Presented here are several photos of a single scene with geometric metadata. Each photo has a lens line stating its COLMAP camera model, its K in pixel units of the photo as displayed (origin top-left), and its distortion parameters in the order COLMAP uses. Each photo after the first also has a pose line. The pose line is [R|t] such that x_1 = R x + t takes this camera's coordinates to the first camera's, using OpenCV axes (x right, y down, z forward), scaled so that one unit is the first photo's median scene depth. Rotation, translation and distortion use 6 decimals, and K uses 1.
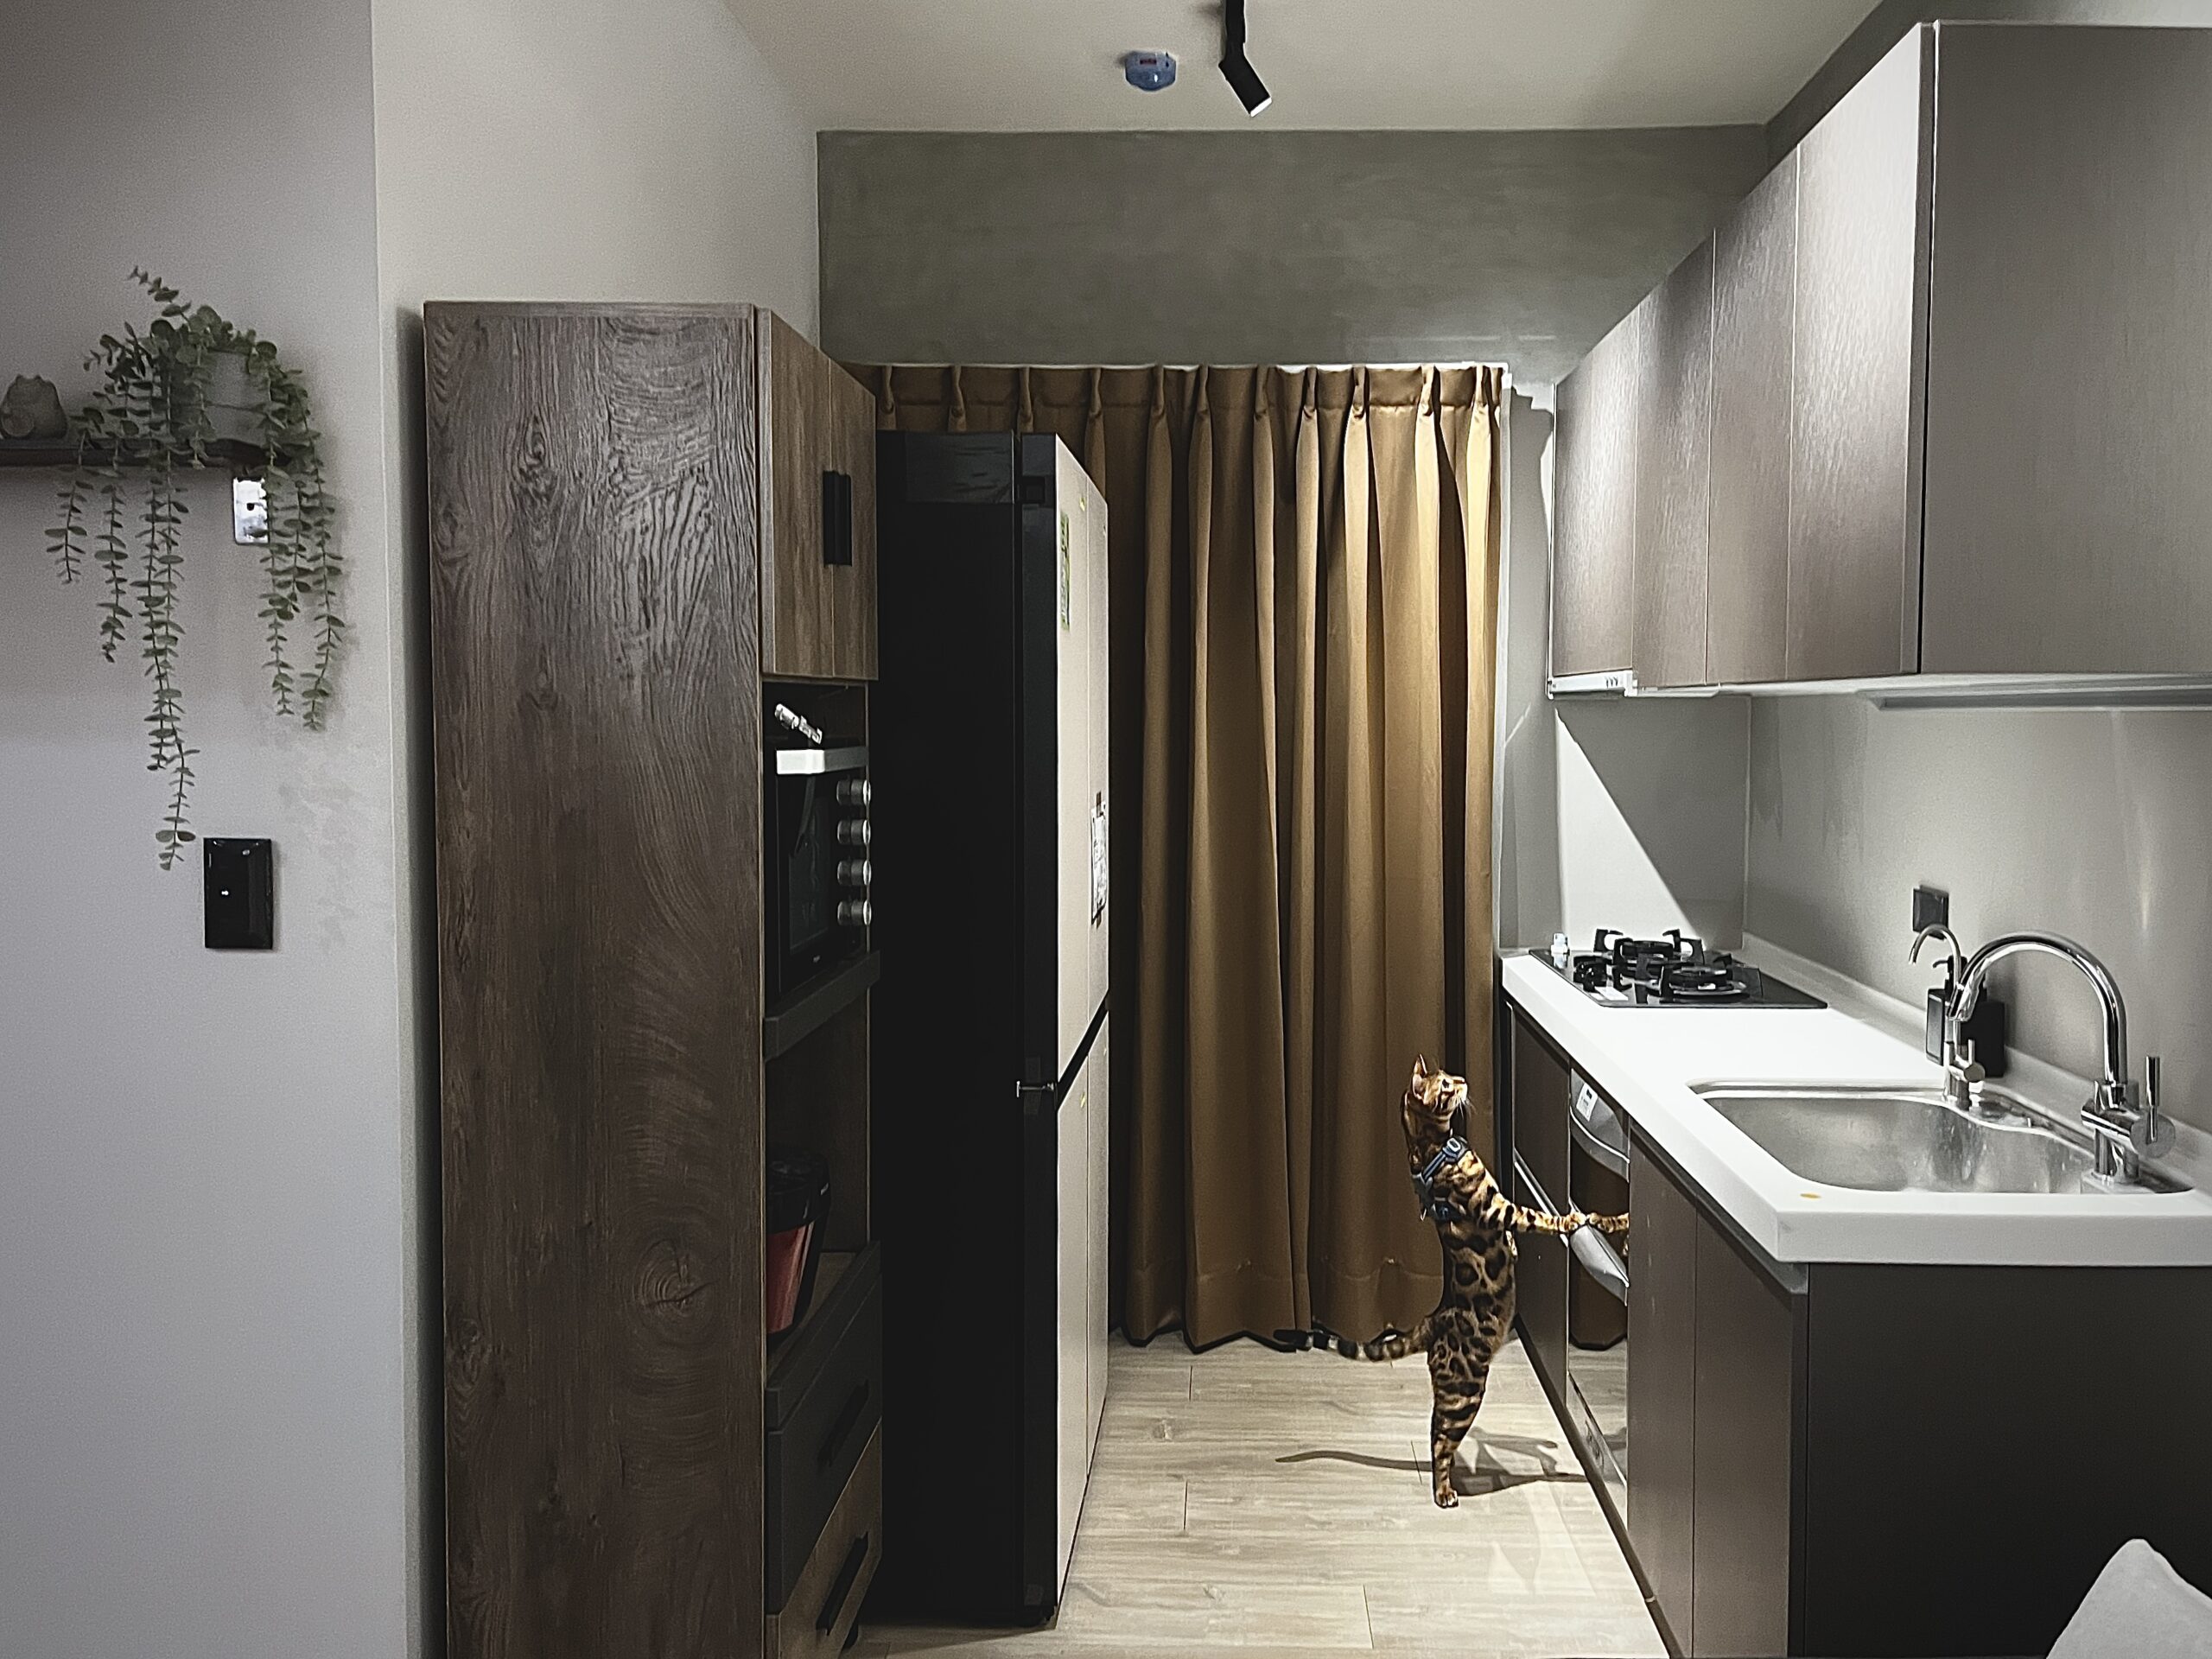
lens RADIAL K [[1734.1, 0, 1113.0], [0, 1734.1, 809.6], [0, 0, 1]] dist [0.034716, 0.001062]
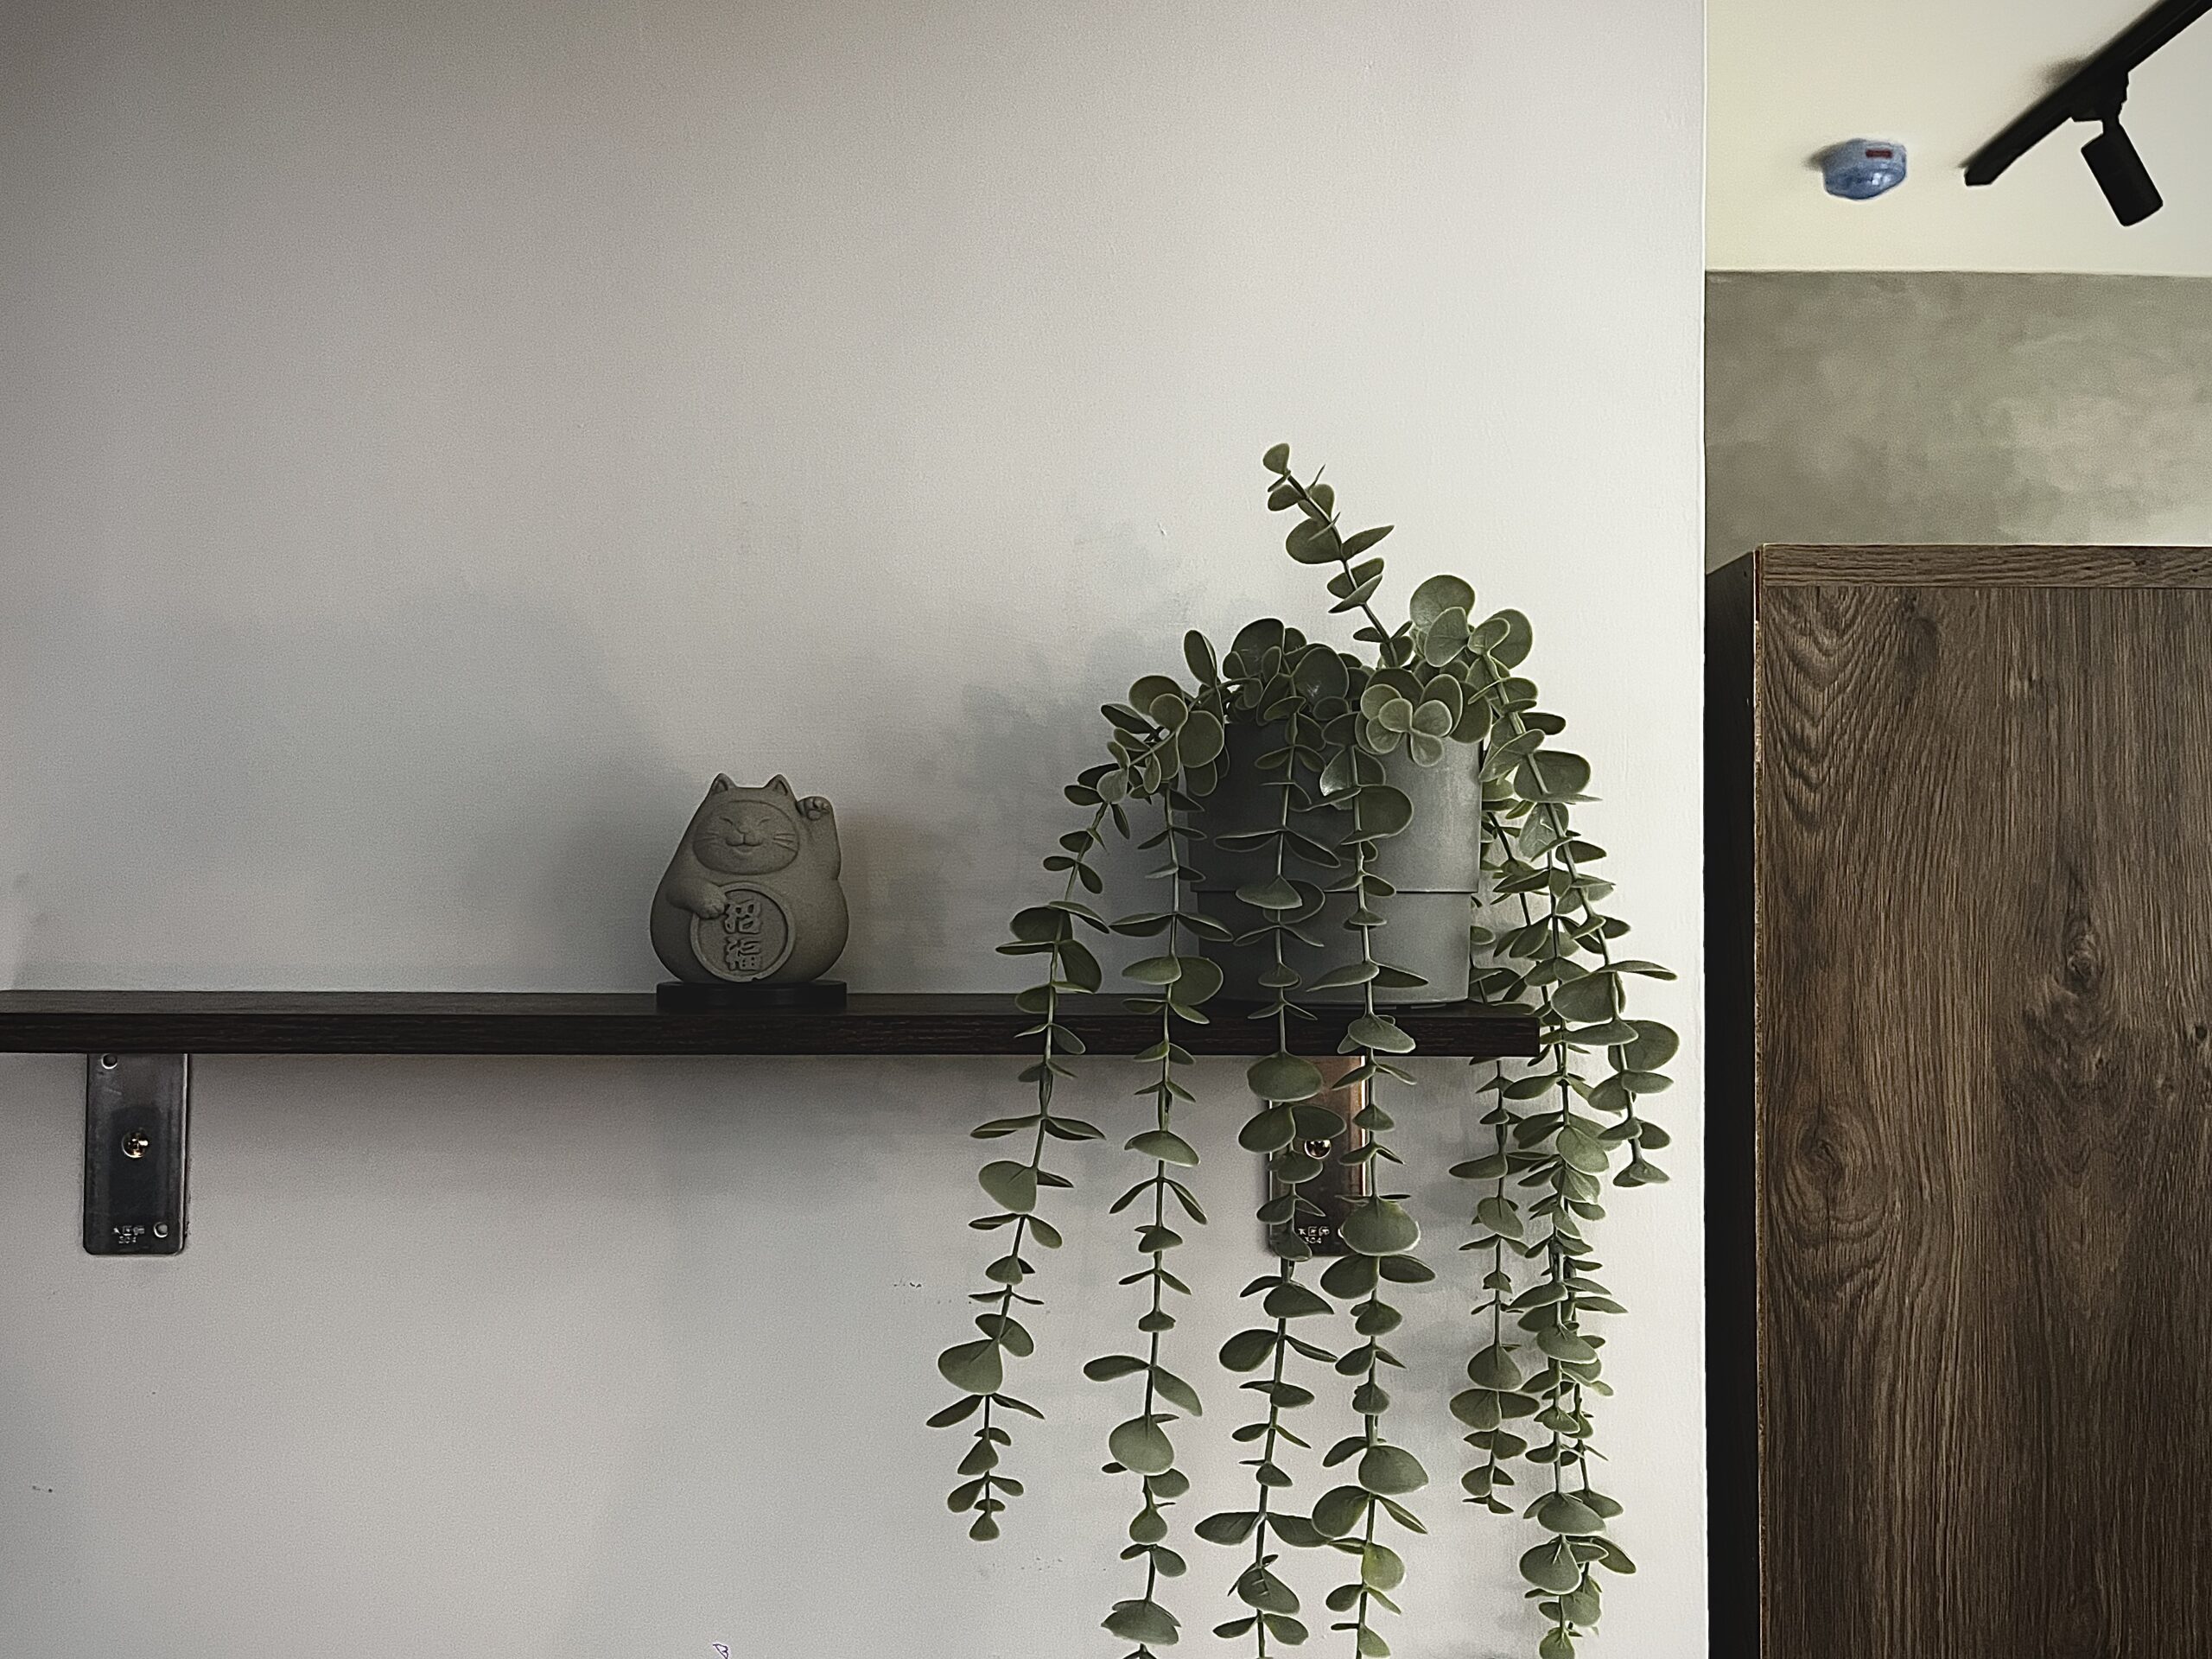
lens RADIAL K [[1925.7, 0, 1102.8], [0, 1925.7, 843.2], [0, 0, 1]] dist [0.006975, 0.003856]
pose [[0.999857, 0.004223, 0.016395, -0.355425], [-0.002453, 0.994305, -0.106545, -0.125798], [-0.016752, 0.106490, 0.994173, 0.412824]]
